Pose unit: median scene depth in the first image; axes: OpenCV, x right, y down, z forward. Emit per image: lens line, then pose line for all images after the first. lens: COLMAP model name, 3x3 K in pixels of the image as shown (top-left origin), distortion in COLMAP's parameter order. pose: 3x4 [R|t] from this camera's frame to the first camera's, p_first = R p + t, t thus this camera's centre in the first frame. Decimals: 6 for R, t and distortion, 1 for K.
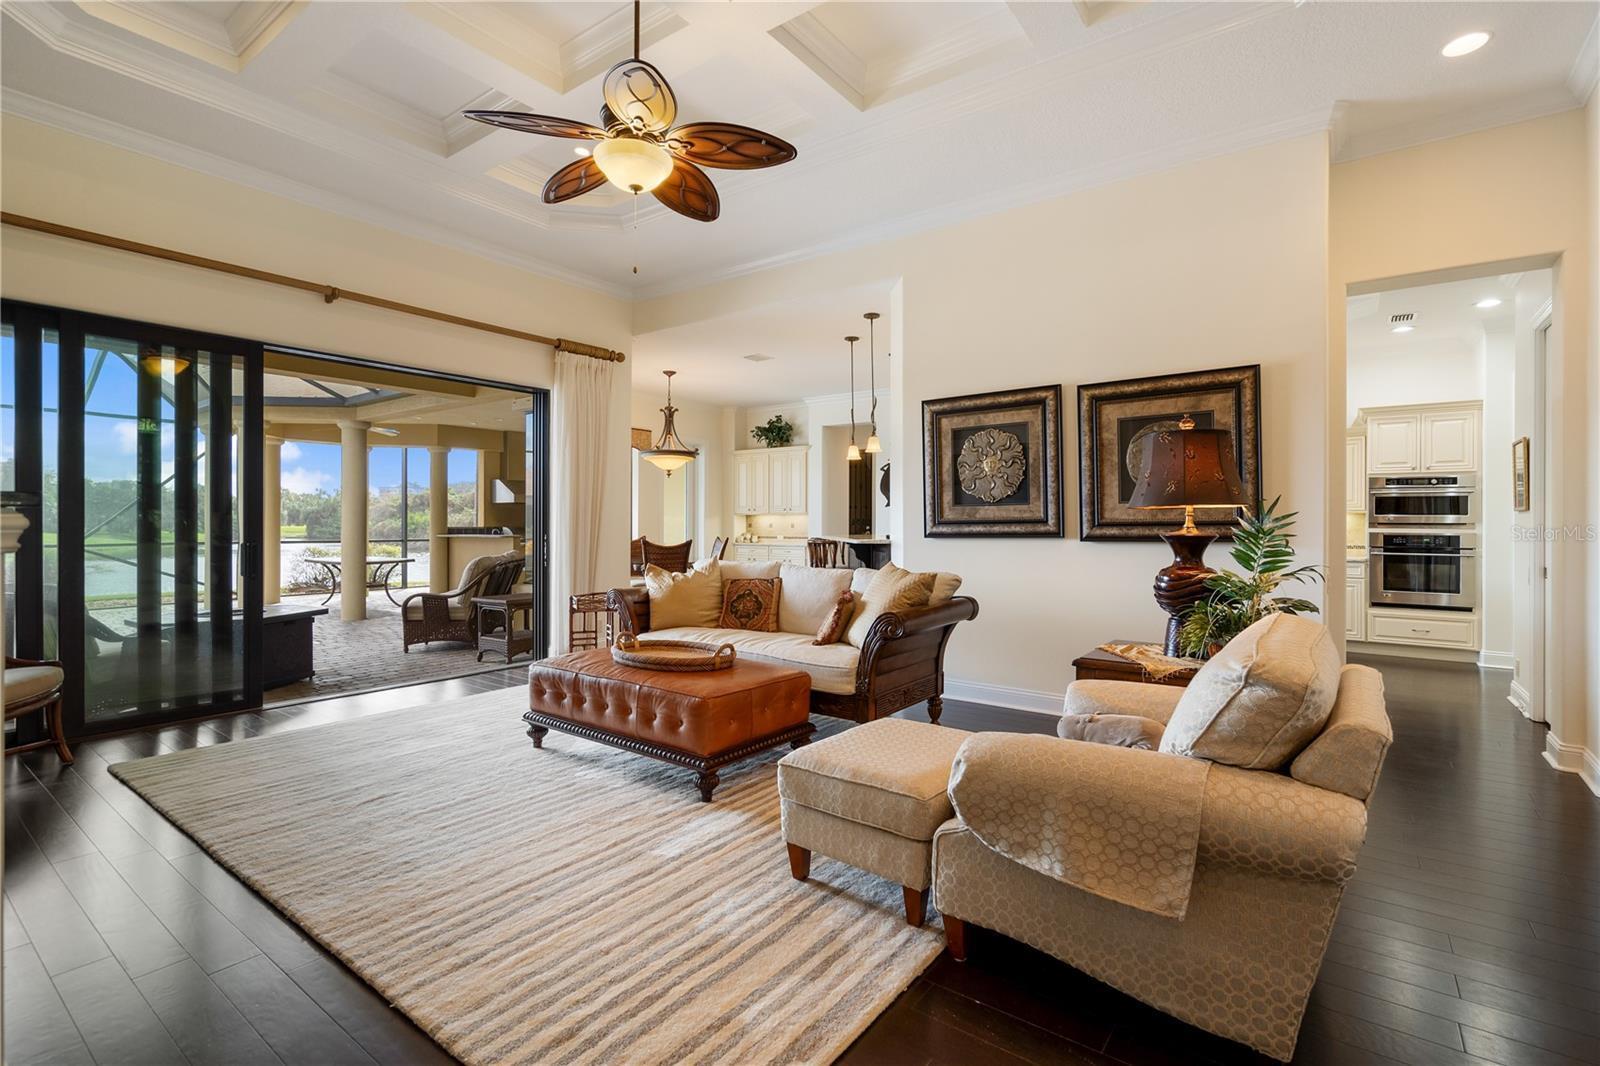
lens RADIAL K [[739.9, 0, 801.7], [0, 739.9, 524.7], [0, 0, 1]] dist [-0.000134, 0.000085]
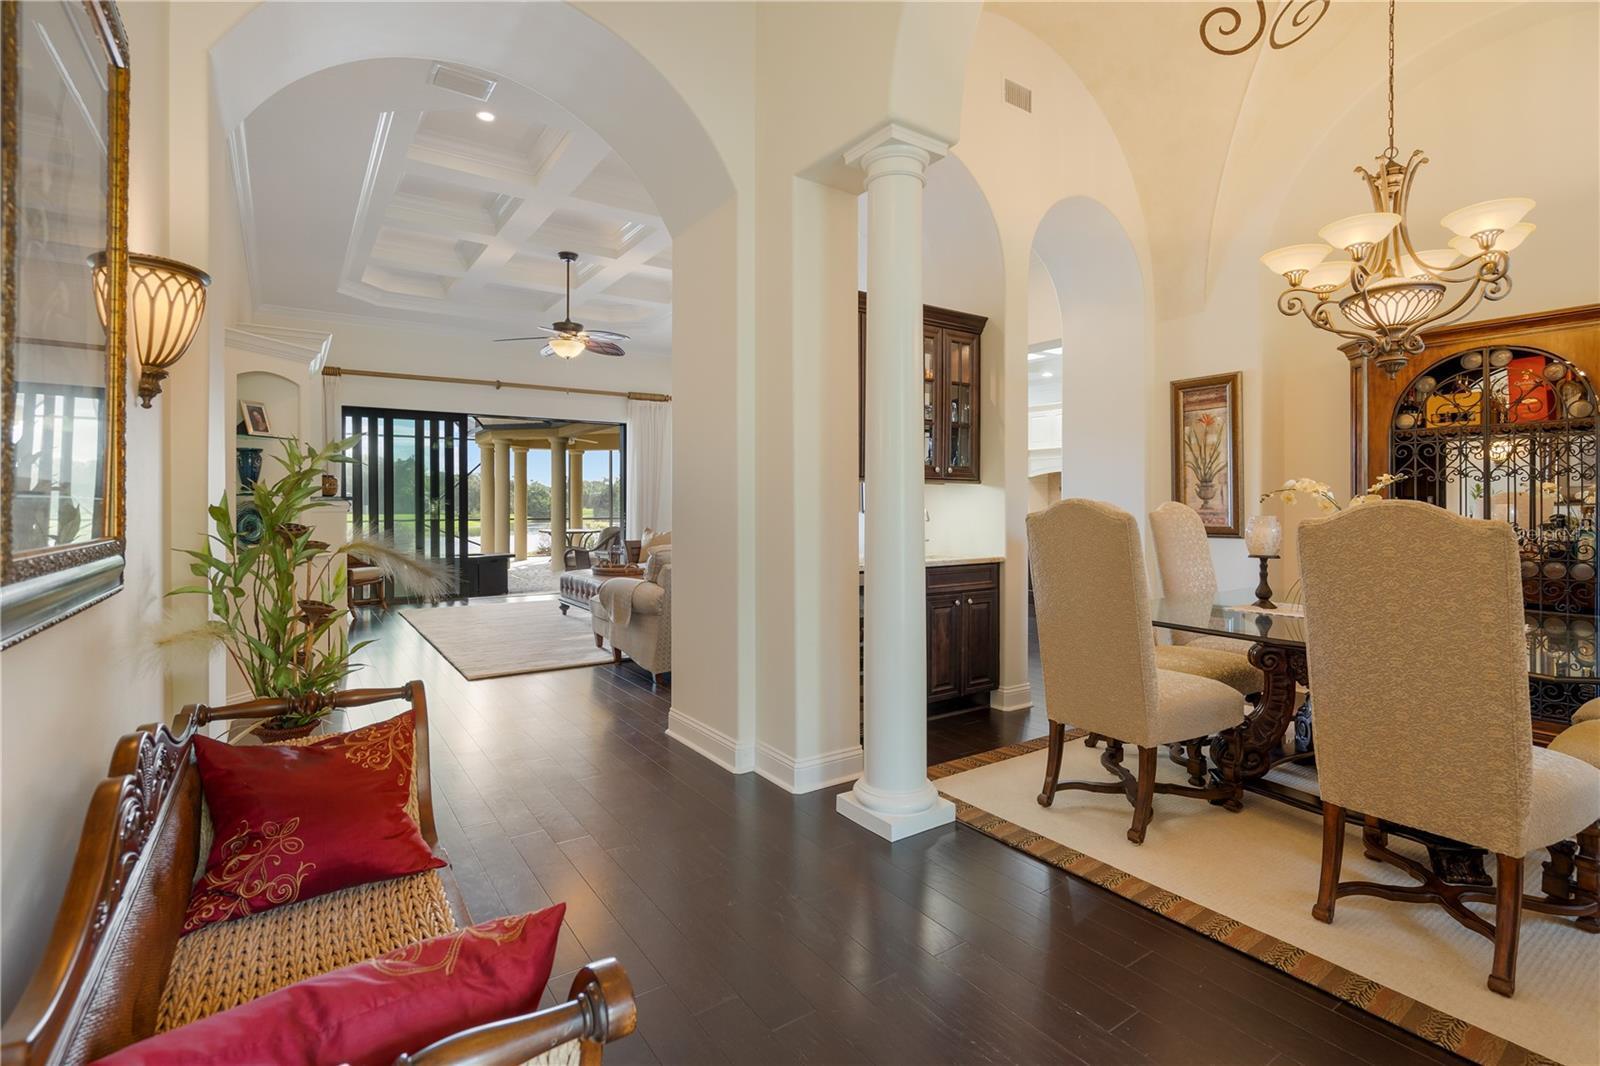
lens RADIAL K [[739.9, 0, 801.7], [0, 739.9, 524.7], [0, 0, 1]] dist [-0.000134, 0.000085]
pose [[0.946894, 0.009822, -0.321397, 0.485854], [-0.001749, 0.999676, 0.025399, 0.000648], [0.321542, -0.023488, 0.946604, -0.378632]]
